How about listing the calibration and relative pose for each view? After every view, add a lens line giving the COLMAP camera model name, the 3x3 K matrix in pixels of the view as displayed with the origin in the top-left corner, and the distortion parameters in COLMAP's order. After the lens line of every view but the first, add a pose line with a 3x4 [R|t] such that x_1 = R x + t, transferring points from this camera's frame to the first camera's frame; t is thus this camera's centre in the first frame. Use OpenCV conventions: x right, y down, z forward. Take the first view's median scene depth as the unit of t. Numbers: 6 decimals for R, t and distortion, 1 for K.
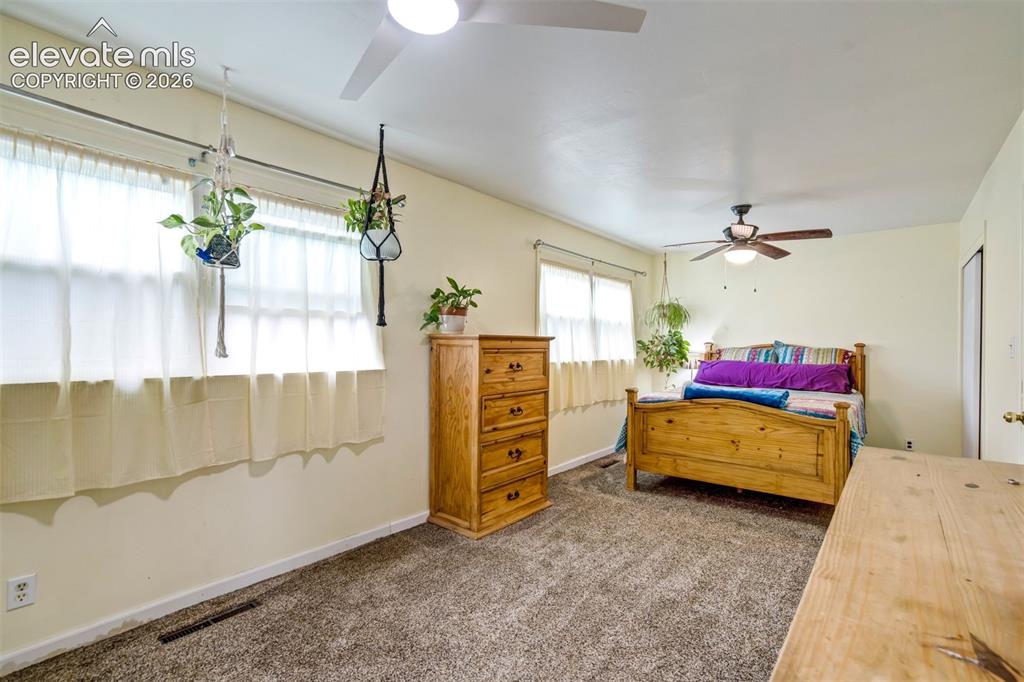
lens RADIAL K [[465.6, 0, 528.5], [0, 465.6, 345.8], [0, 0, 1]] dist [-0.042504, 0.021895]
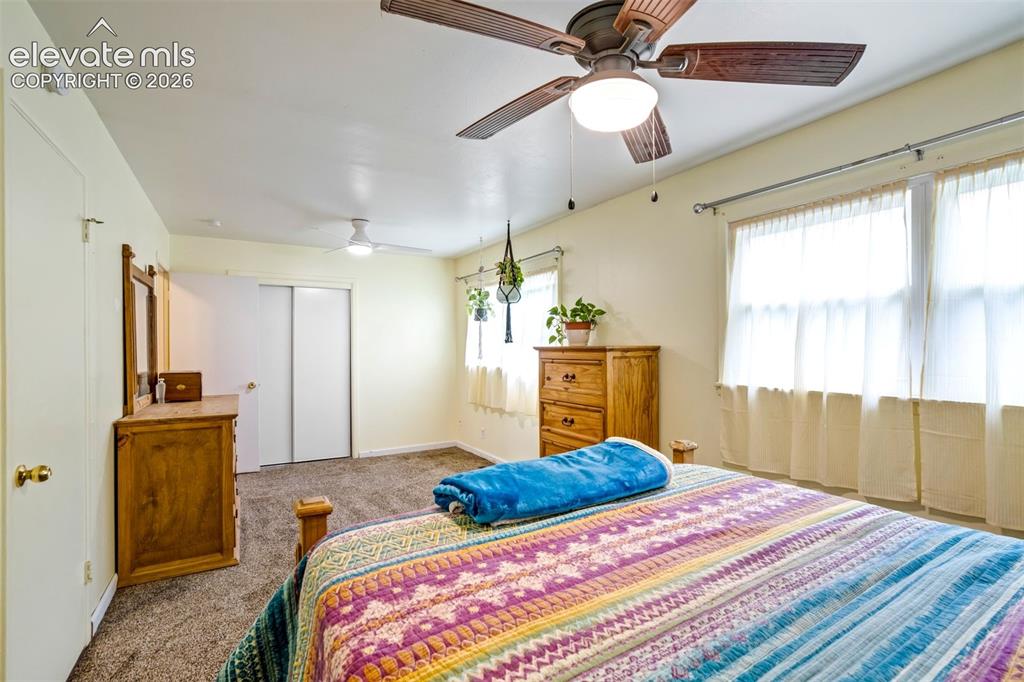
lens RADIAL K [[470.1, 0, 522.0], [0, 470.1, 344.0], [0, 0, 1]] dist [-0.051846, 0.022425]
pose [[-0.335822, -0.031522, -0.941398, 0.786042], [-0.018333, 0.999469, -0.026927, 0.002831], [0.941747, 0.008216, -0.336221, 1.030530]]
